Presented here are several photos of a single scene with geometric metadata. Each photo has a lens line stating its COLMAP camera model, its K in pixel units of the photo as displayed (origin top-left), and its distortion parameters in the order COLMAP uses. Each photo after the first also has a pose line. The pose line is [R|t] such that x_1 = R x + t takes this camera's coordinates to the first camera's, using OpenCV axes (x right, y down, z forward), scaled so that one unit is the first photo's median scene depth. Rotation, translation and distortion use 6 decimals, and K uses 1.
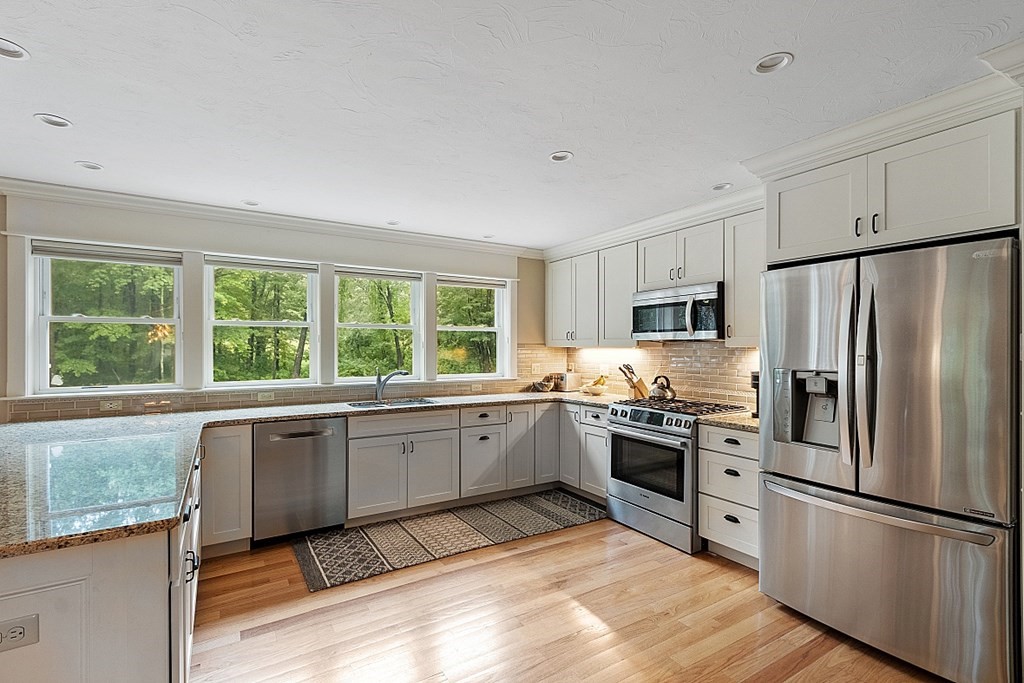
lens RADIAL K [[468.5, 0, 510.0], [0, 468.5, 348.3], [0, 0, 1]] dist [-0.000142, -0.000020]
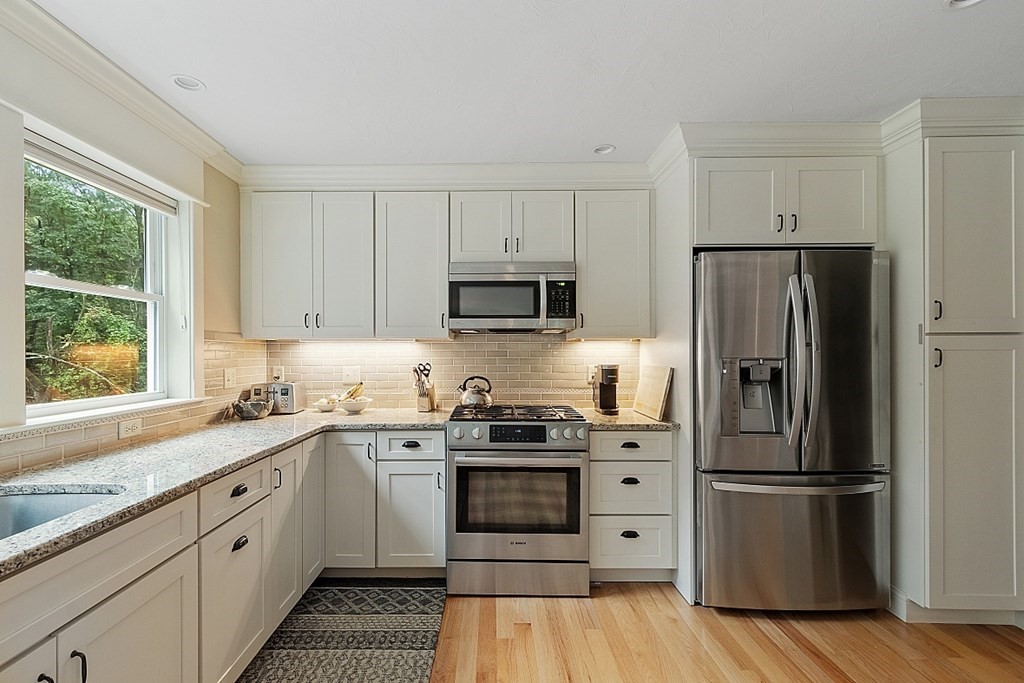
lens RADIAL K [[446.0, 0, 508.8], [0, 446.0, 350.9], [0, 0, 1]] dist [0.003578, -0.000131]
pose [[0.537998, -0.004072, 0.842936, -0.266977], [0.004849, 0.999987, 0.001736, 0.016070], [-0.842932, 0.003154, 0.538010, 0.574591]]
